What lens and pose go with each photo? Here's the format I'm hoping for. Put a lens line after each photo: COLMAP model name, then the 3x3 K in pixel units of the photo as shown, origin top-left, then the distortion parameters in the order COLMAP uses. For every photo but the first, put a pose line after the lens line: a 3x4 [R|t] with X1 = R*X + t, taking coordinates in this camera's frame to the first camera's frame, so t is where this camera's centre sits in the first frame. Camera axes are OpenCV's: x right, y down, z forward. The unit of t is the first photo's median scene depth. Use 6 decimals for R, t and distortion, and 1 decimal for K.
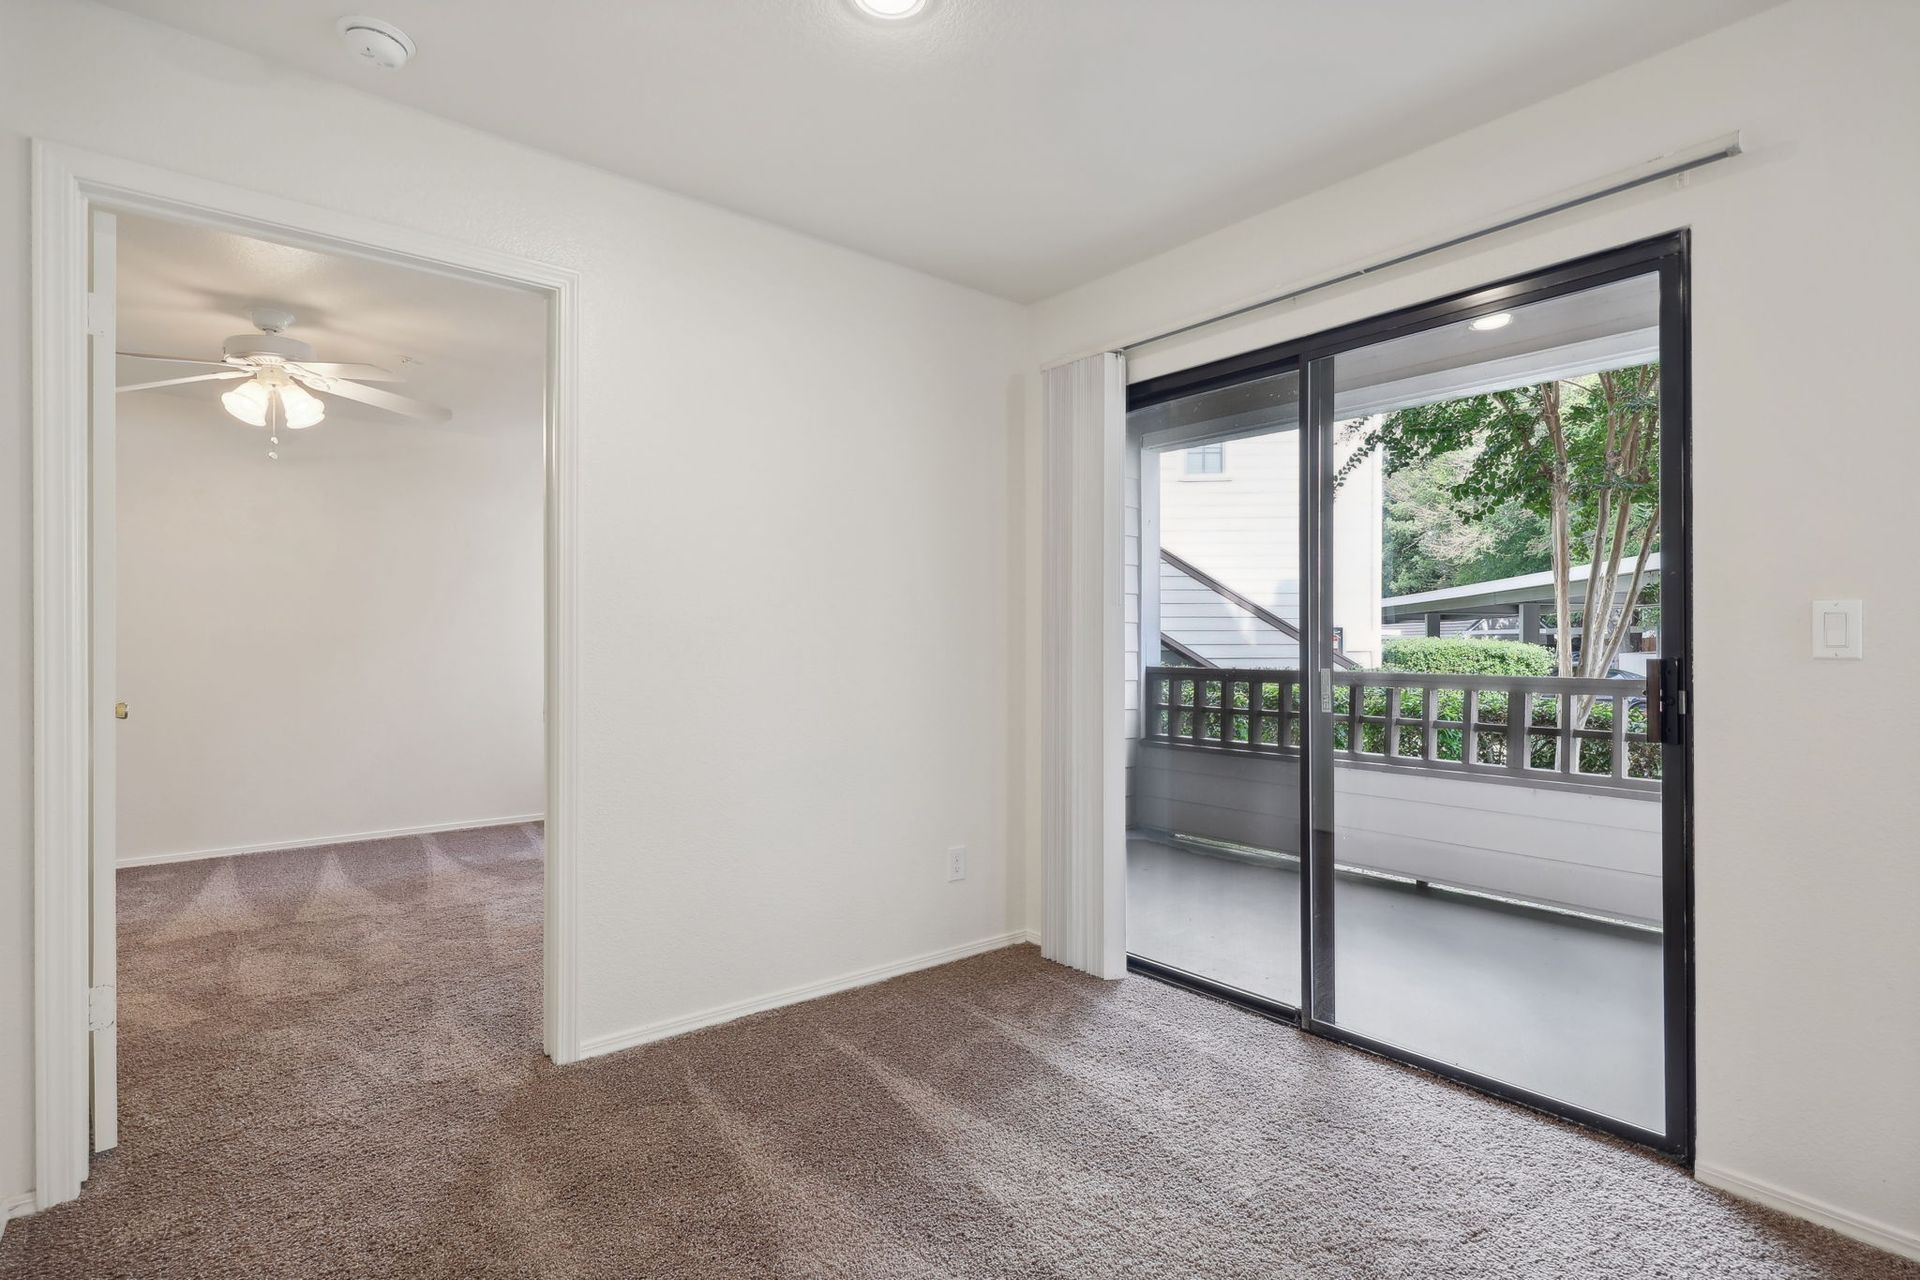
lens RADIAL K [[935.3, 0, 959.8], [0, 935.3, 643.0], [0, 0, 1]] dist [0.001261, -0.000422]
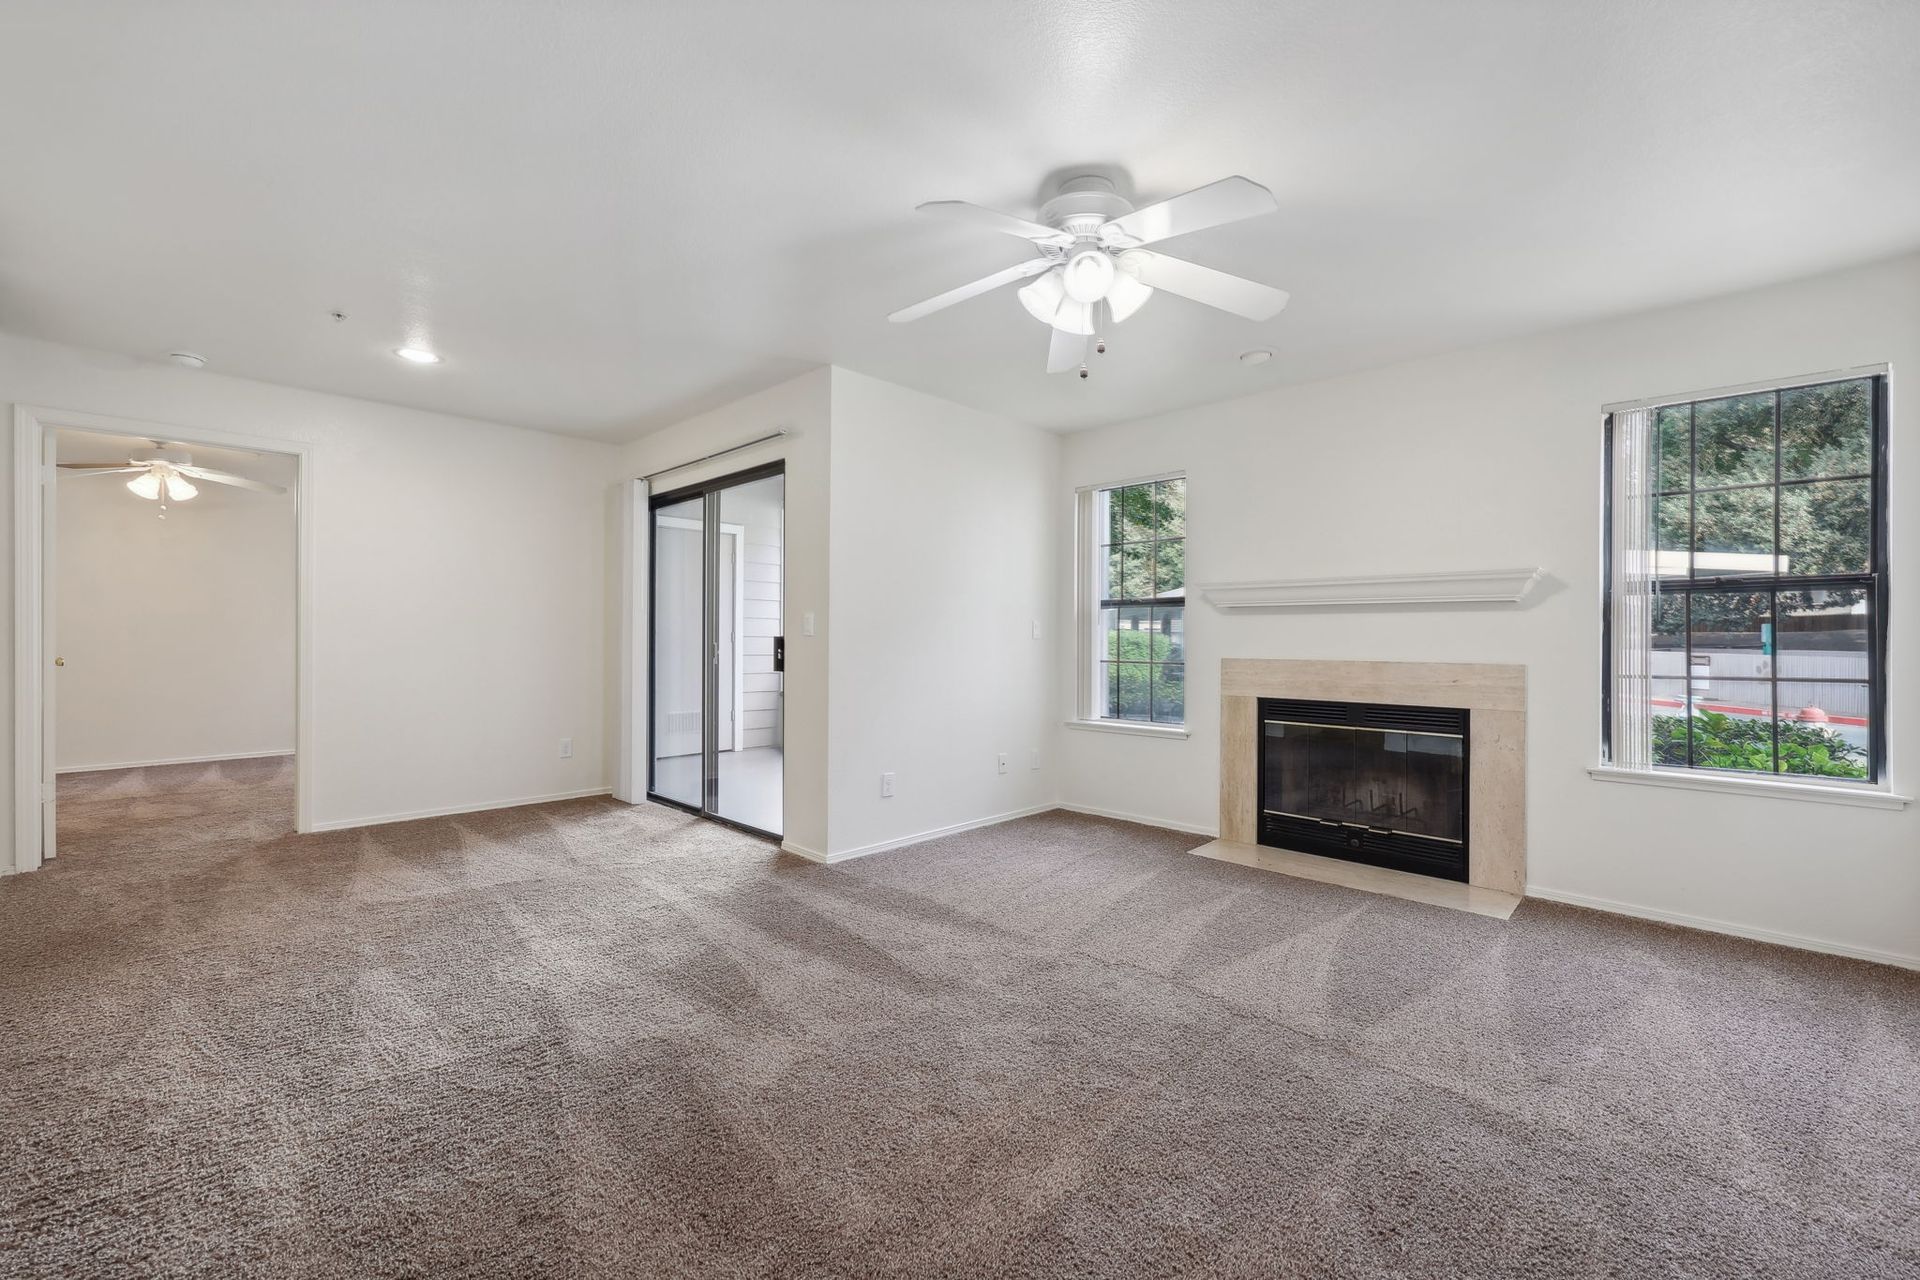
lens RADIAL K [[788.7, 0, 960.9], [0, 788.7, 636.8], [0, 0, 1]] dist [-0.002510, 0.000880]
pose [[0.993091, 0.004519, 0.117258, 0.627710], [-0.004875, 0.999984, 0.002747, 0.006640], [-0.117243, -0.003300, 0.993098, -0.686197]]
